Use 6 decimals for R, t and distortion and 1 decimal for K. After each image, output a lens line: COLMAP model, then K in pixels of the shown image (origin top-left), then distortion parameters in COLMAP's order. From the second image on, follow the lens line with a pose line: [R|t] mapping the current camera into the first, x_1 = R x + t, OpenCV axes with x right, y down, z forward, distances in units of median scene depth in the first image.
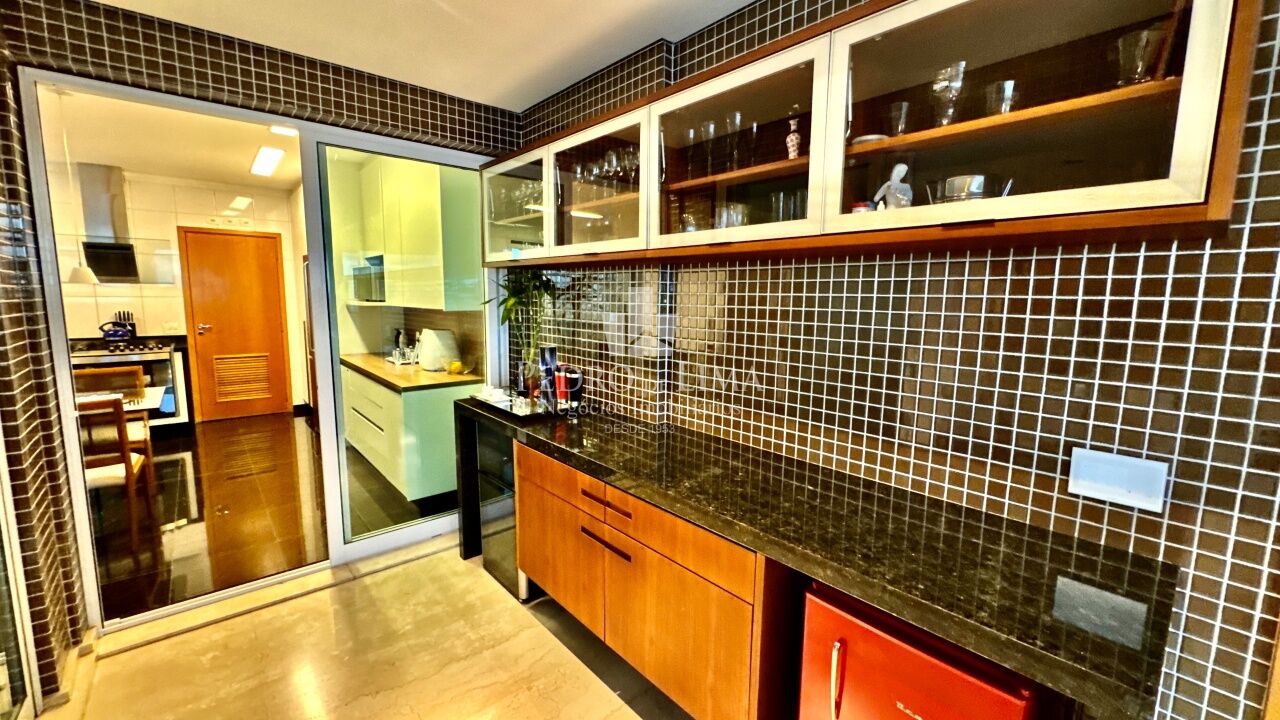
lens RADIAL K [[512.2, 0, 638.6], [0, 512.2, 361.7], [0, 0, 1]] dist [-0.002604, 0.000139]
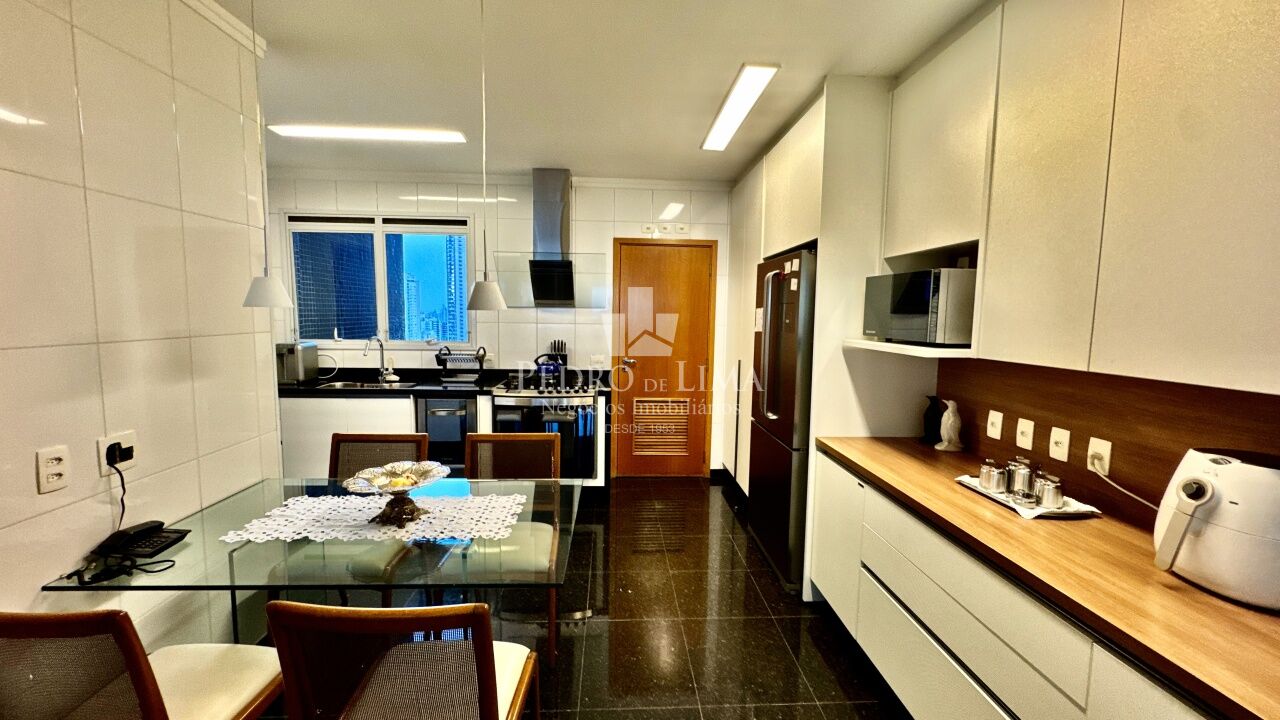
lens RADIAL K [[512.2, 0, 639.9], [0, 512.2, 366.1], [0, 0, 1]] dist [-0.002604, 0.000139]
pose [[0.791716, 0.064974, -0.607425, -0.373269], [-0.084622, 0.996406, -0.003713, -0.064037], [0.605001, 0.054341, 0.794369, 0.400923]]
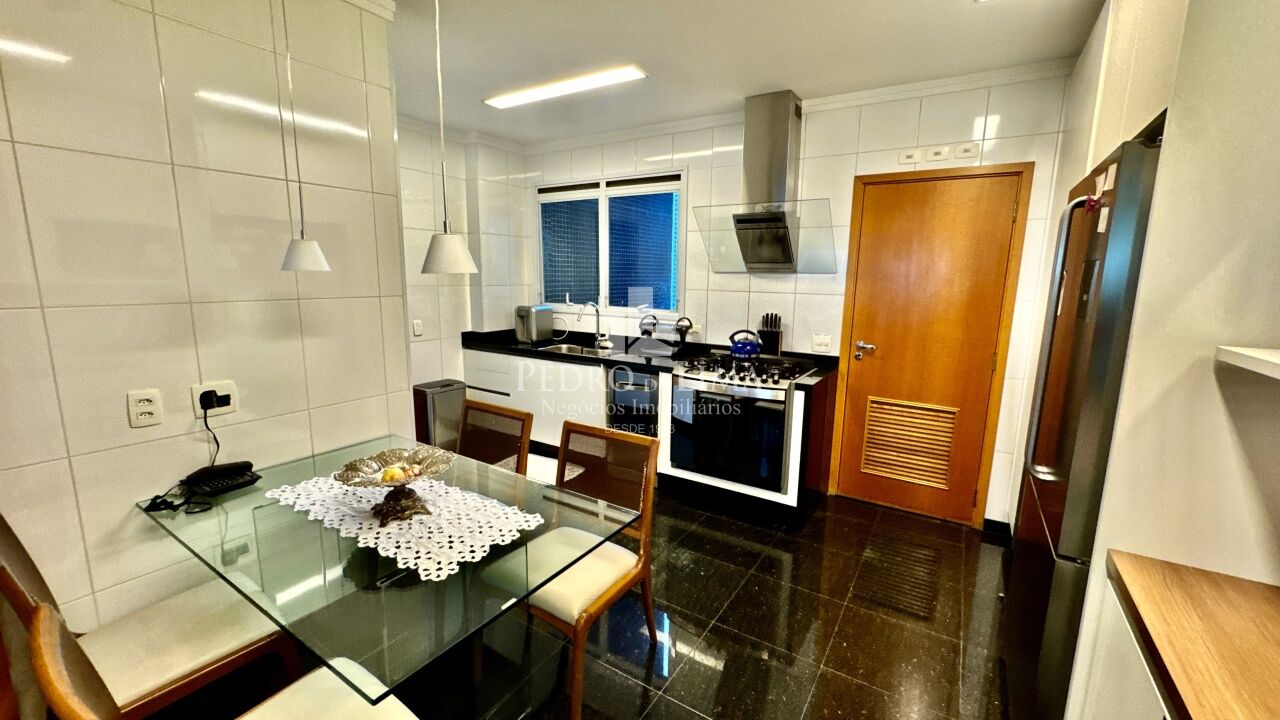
lens RADIAL K [[512.2, 0, 639.0], [0, 512.2, 362.3], [0, 0, 1]] dist [-0.002604, 0.000139]
pose [[0.287723, 0.156344, -0.944866, -0.391068], [-0.135596, 0.983297, 0.121413, -0.093470], [0.948066, 0.093187, 0.304117, 0.620654]]
